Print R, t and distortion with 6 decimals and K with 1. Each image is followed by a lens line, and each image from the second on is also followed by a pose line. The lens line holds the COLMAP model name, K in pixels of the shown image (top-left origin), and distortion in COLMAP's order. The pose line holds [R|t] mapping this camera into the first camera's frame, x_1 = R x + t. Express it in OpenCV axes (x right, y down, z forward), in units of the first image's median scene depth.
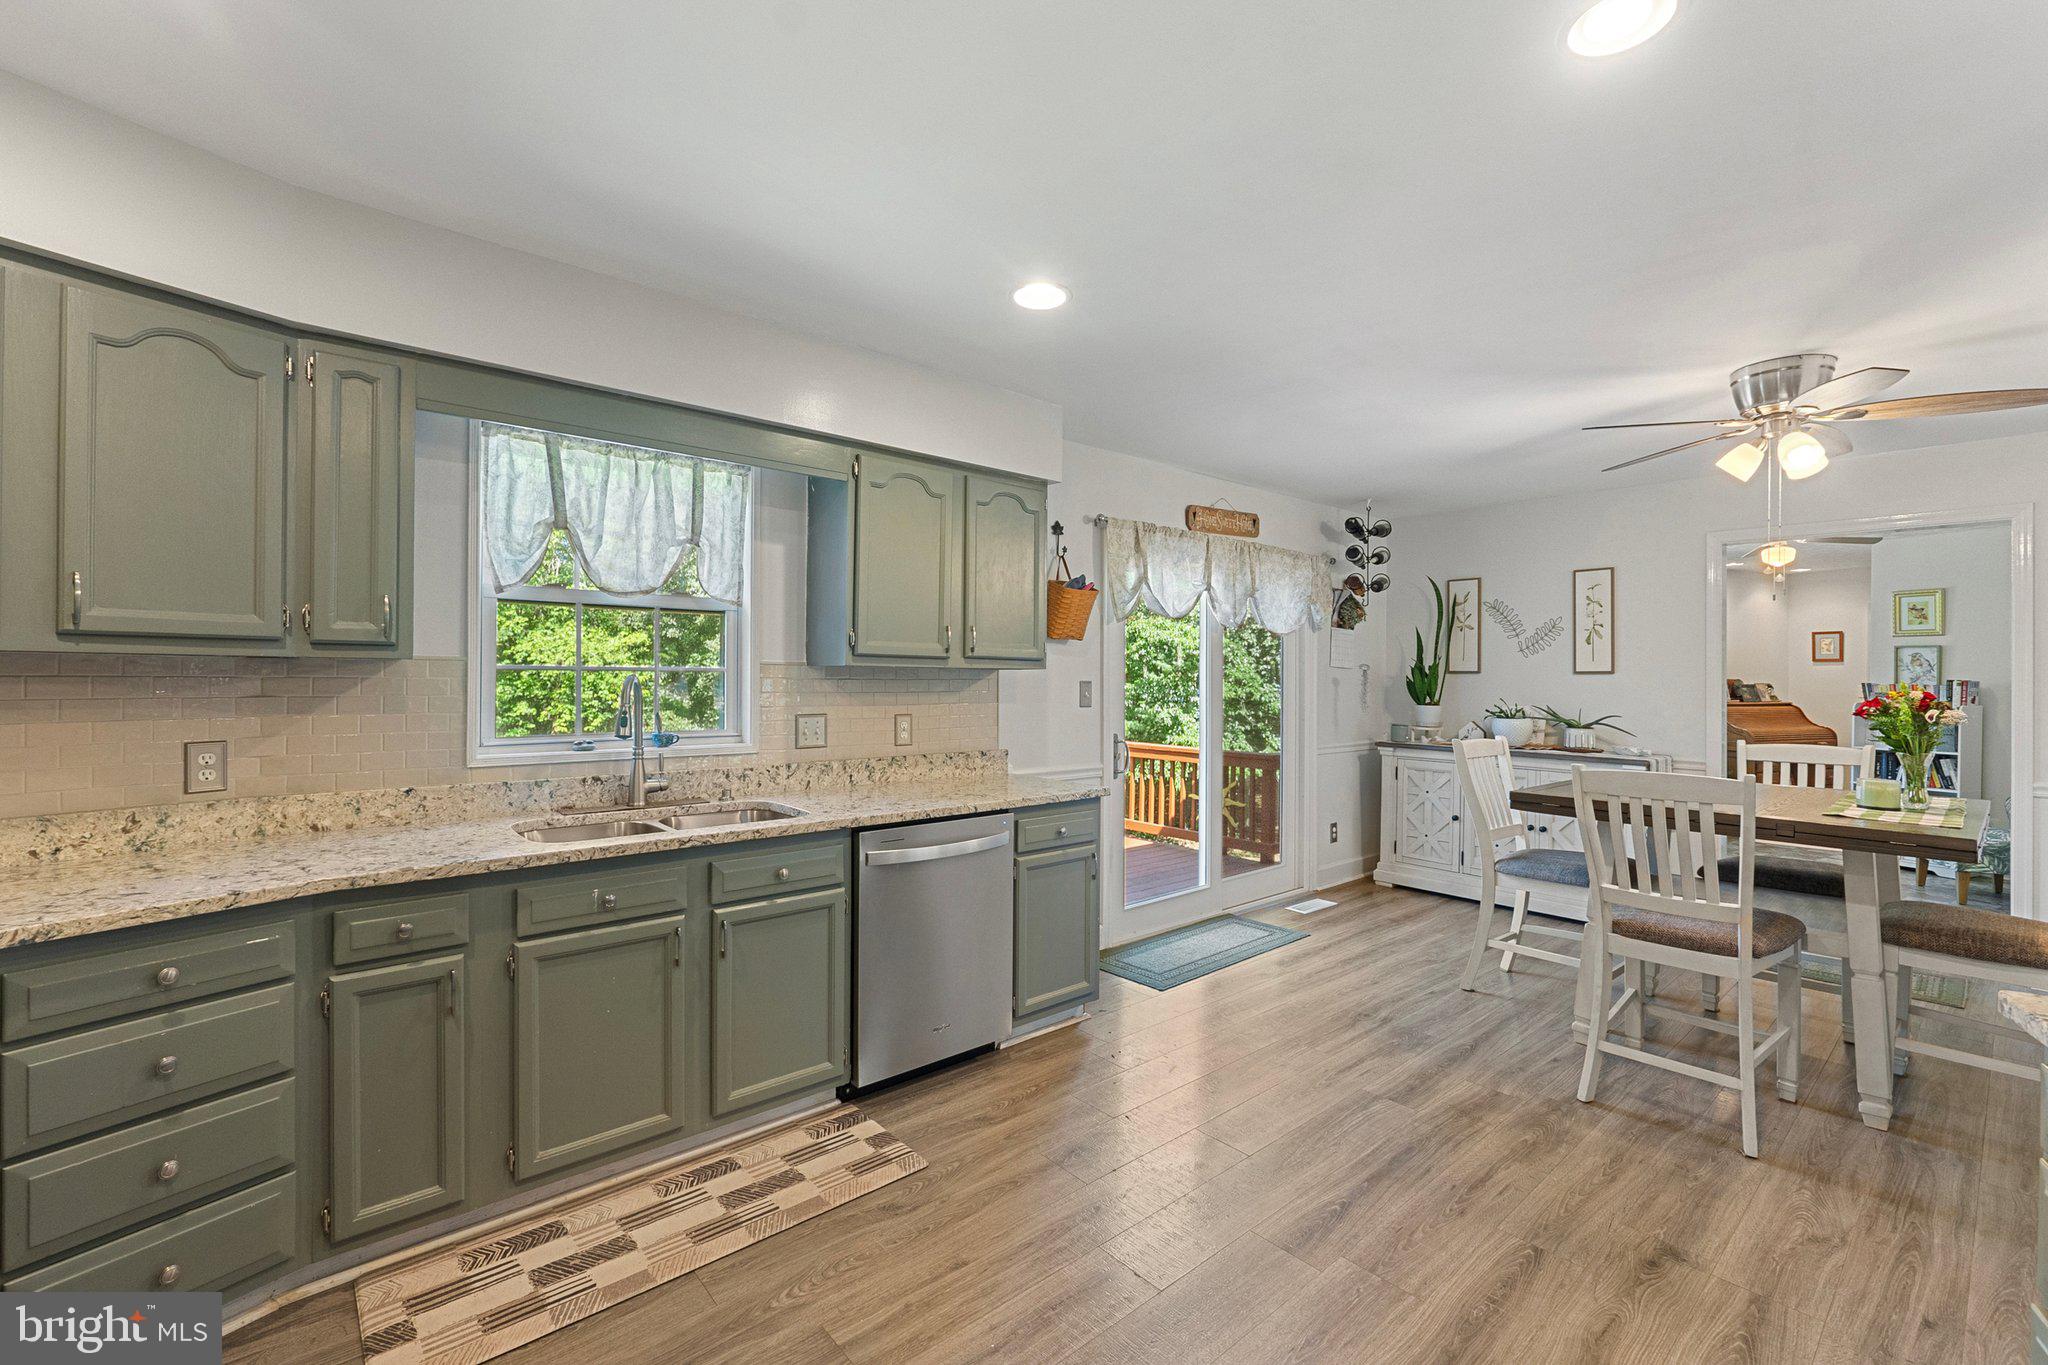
lens RADIAL K [[856.2, 0, 1023.9], [0, 856.2, 678.7], [0, 0, 1]] dist [-0.008661, -0.000081]
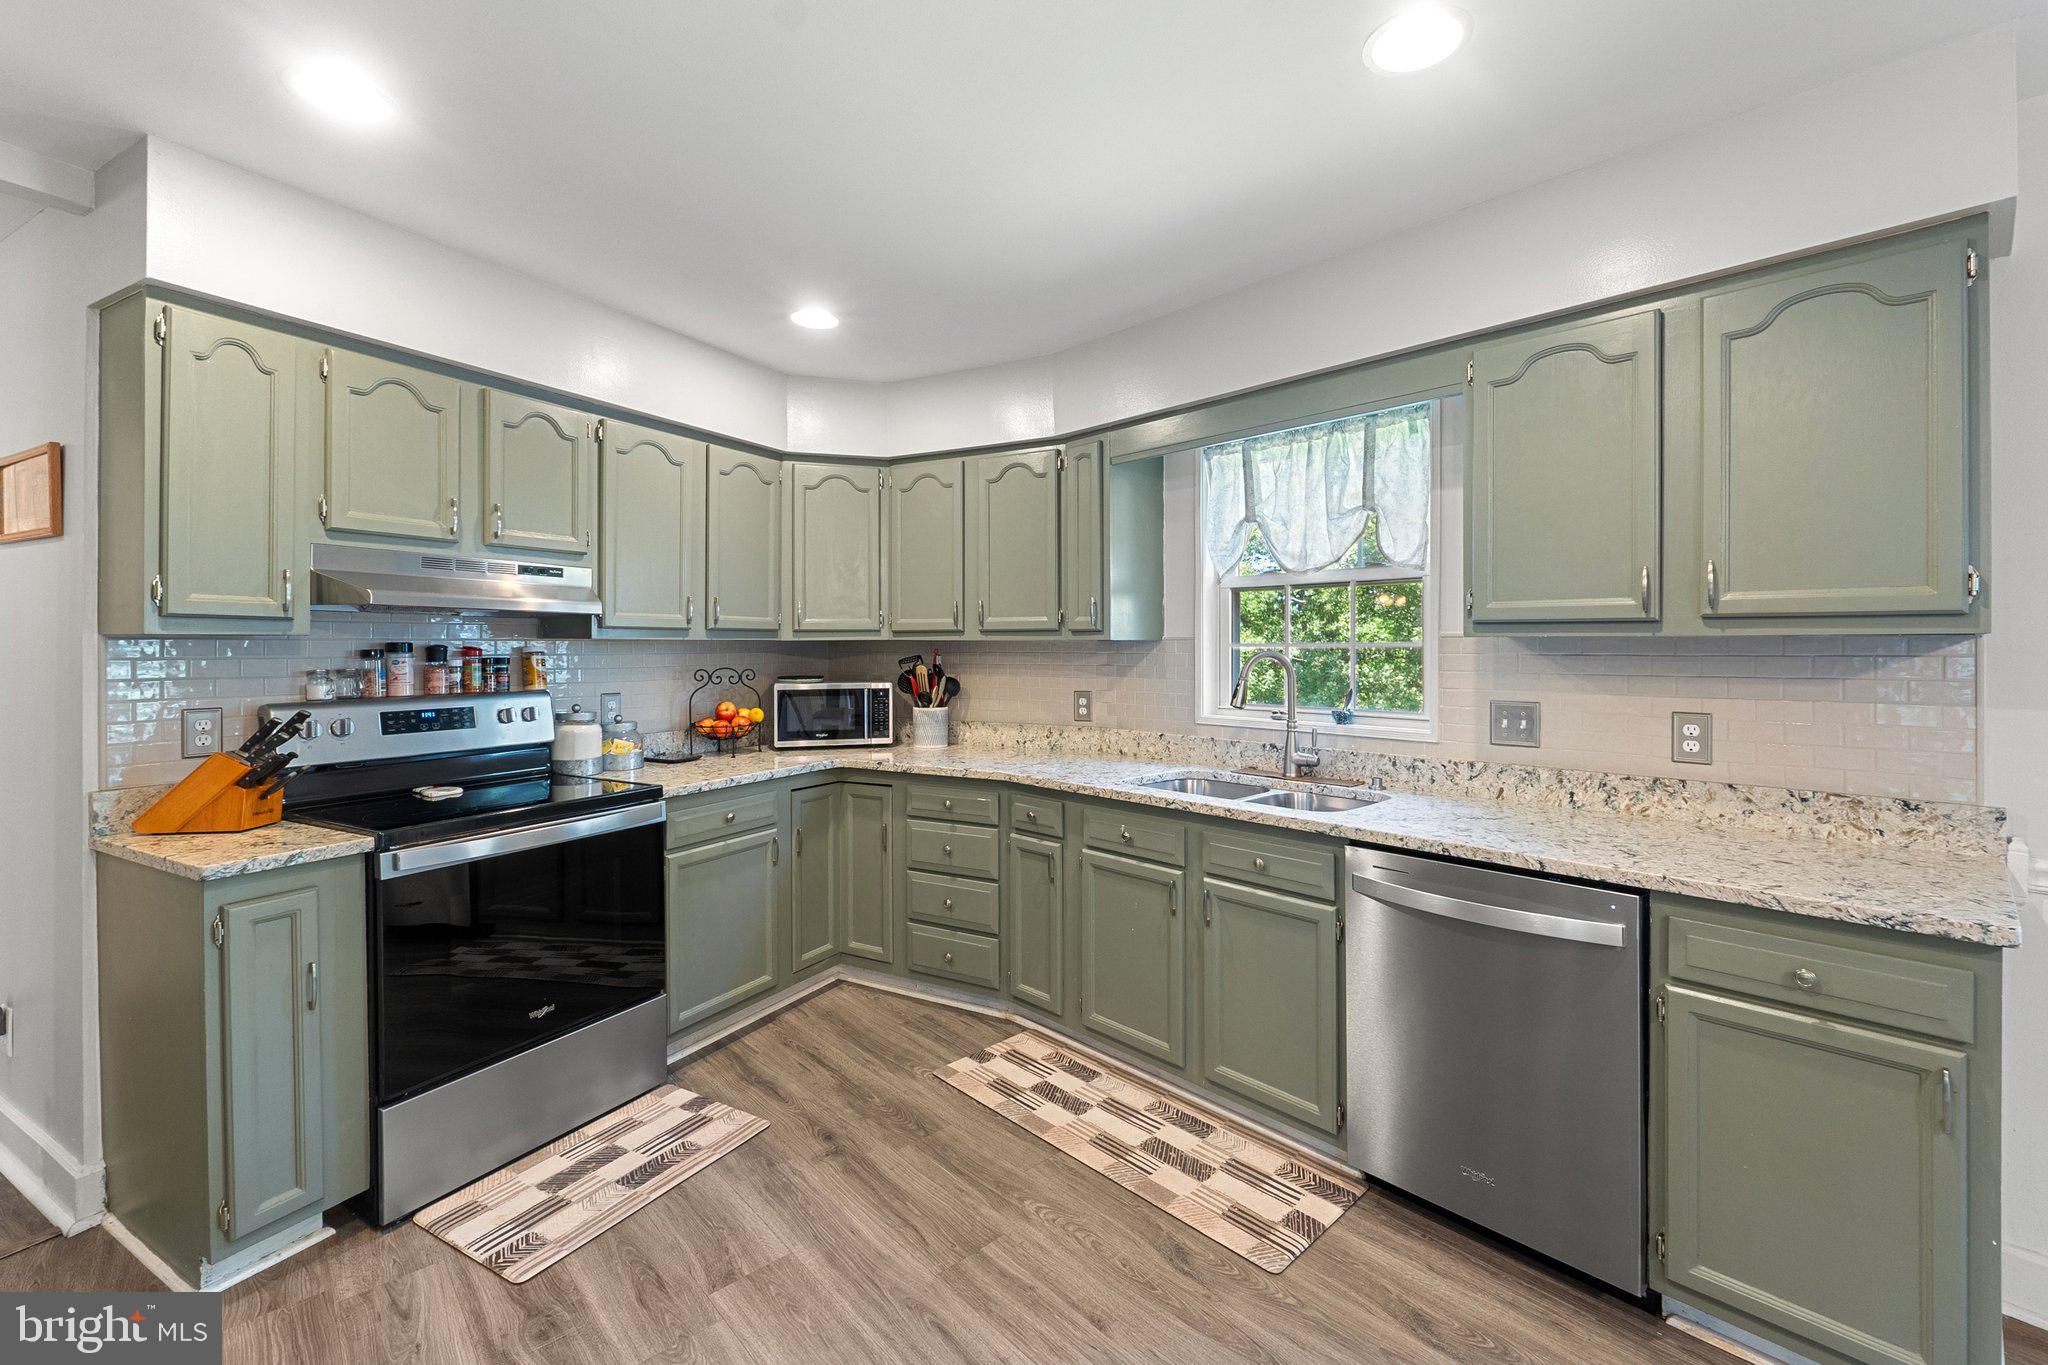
lens RADIAL K [[865.8, 0, 1031.1], [0, 865.8, 644.9], [0, 0, 1]] dist [-0.006369, -0.000283]
pose [[0.043437, -0.009002, -0.999016, 0.486827], [-0.000316, 0.999959, -0.009024, -0.001227], [0.999056, 0.000708, 0.043432, 0.533313]]
